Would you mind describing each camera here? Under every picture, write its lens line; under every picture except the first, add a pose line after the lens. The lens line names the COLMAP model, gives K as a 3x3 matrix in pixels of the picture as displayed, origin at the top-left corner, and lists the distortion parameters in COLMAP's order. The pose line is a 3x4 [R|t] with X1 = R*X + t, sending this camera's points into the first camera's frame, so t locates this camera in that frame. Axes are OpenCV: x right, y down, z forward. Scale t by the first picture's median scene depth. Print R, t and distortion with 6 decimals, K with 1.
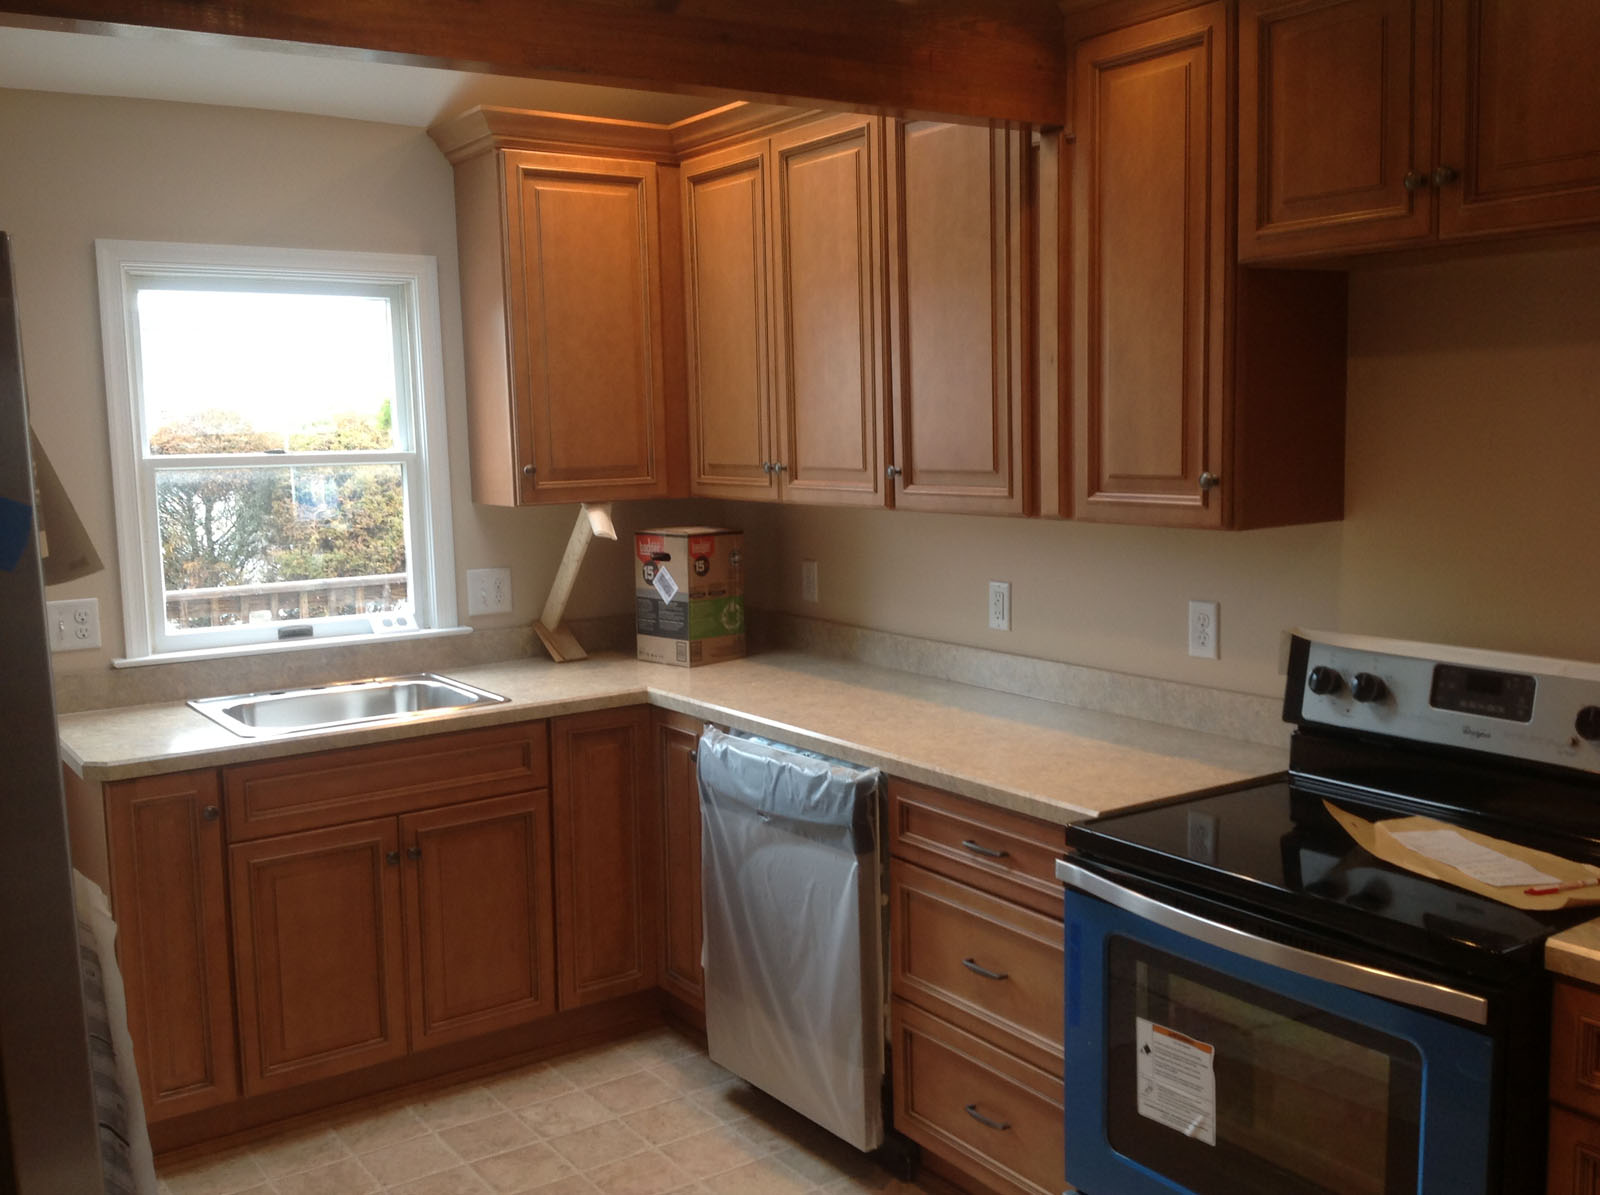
lens RADIAL K [[1537.2, 0, 803.2], [0, 1537.2, 573.4], [0, 0, 1]] dist [0.227607, -0.488596]
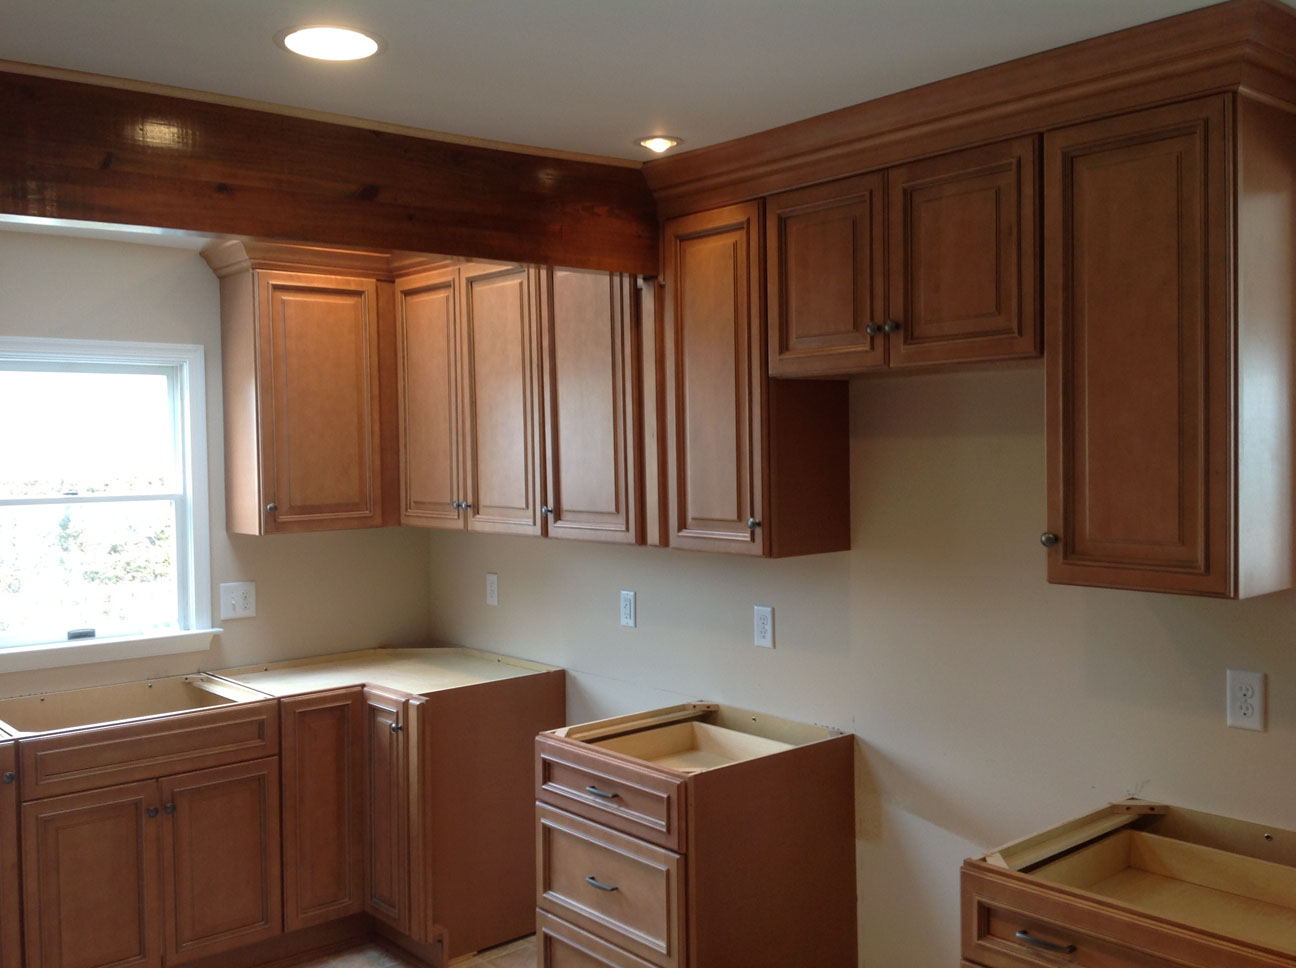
lens RADIAL K [[1245.1, 0, 650.6], [0, 1245.1, 464.5], [0, 0, 1]] dist [0.227607, -0.488596]
pose [[0.994911, 0.006041, 0.100575, 0.037624], [0.002488, 0.996423, -0.084466, -0.012946], [-0.100726, 0.084286, 0.991338, -0.105102]]
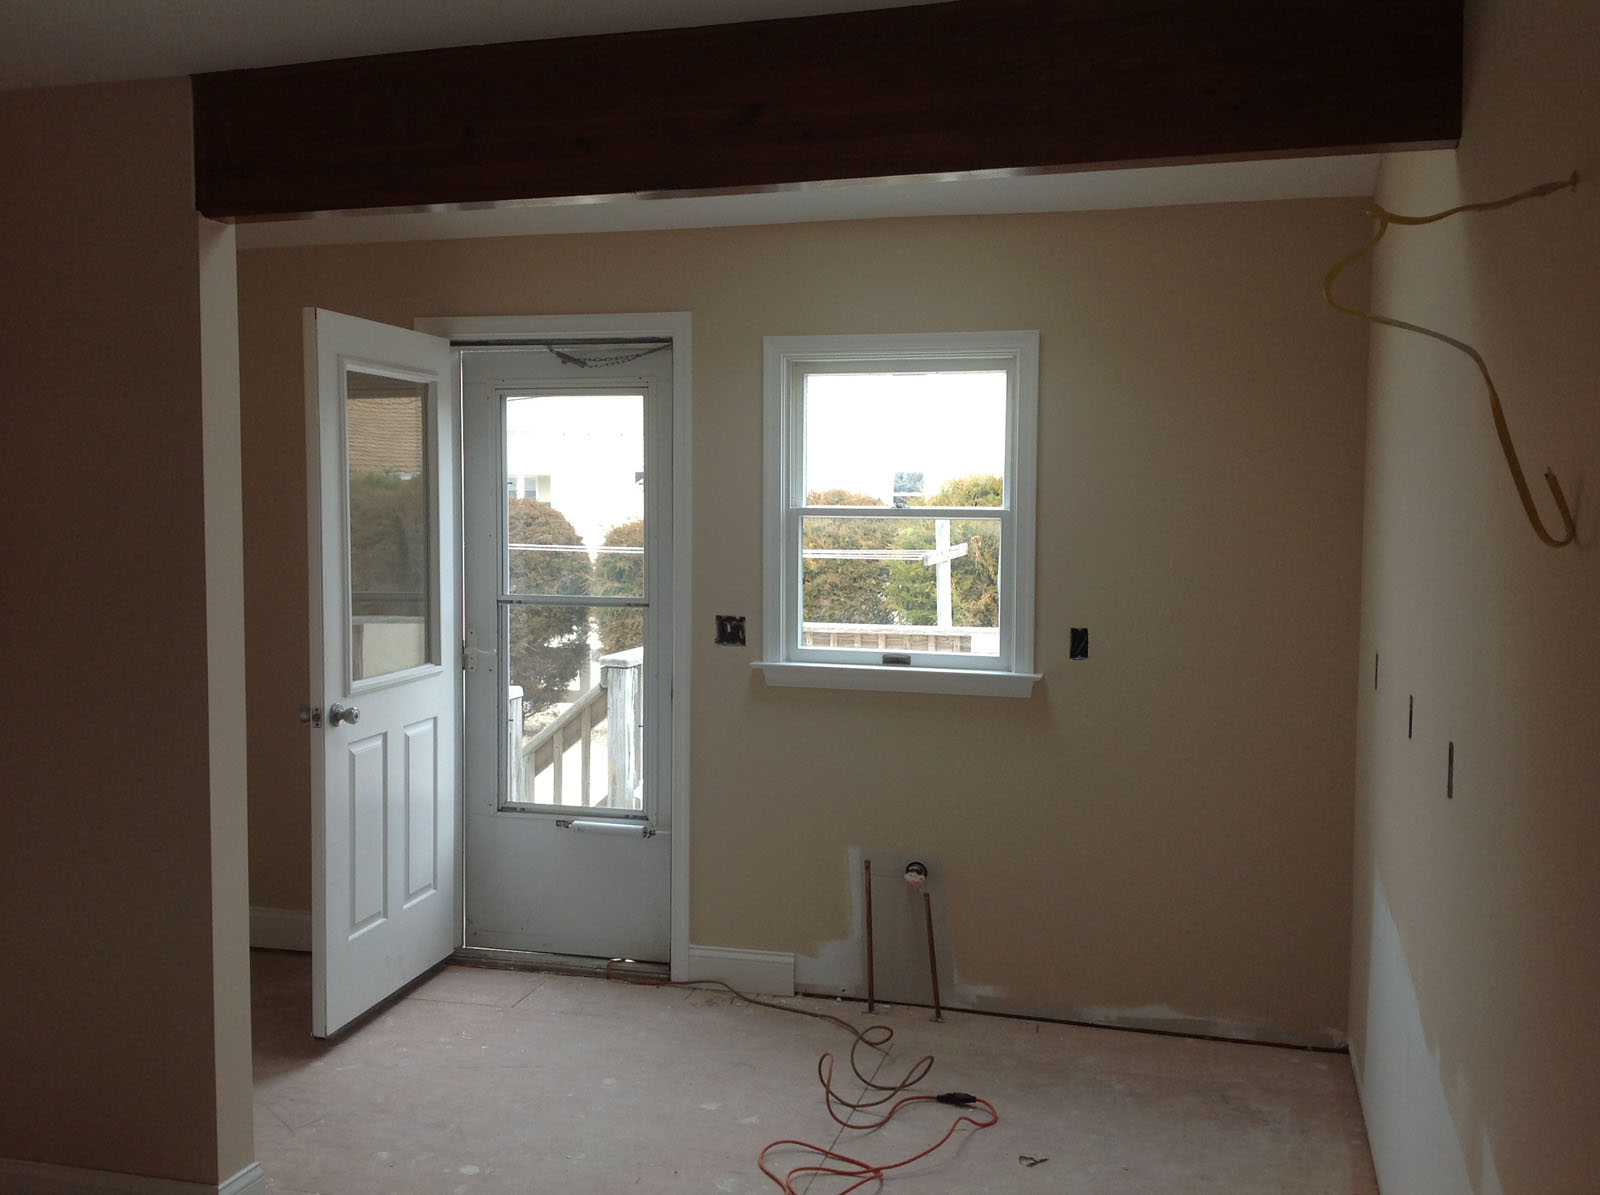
lens RADIAL K [[1537.2, 0, 803.2], [0, 1537.2, 573.4], [0, 0, 1]] dist [0.227607, -0.488596]
pose [[0.637783, 0.072982, -0.766750, 0.567991], [-0.097074, 0.995179, 0.013979, -0.039801], [0.764074, 0.065516, 0.641793, 0.227184]]
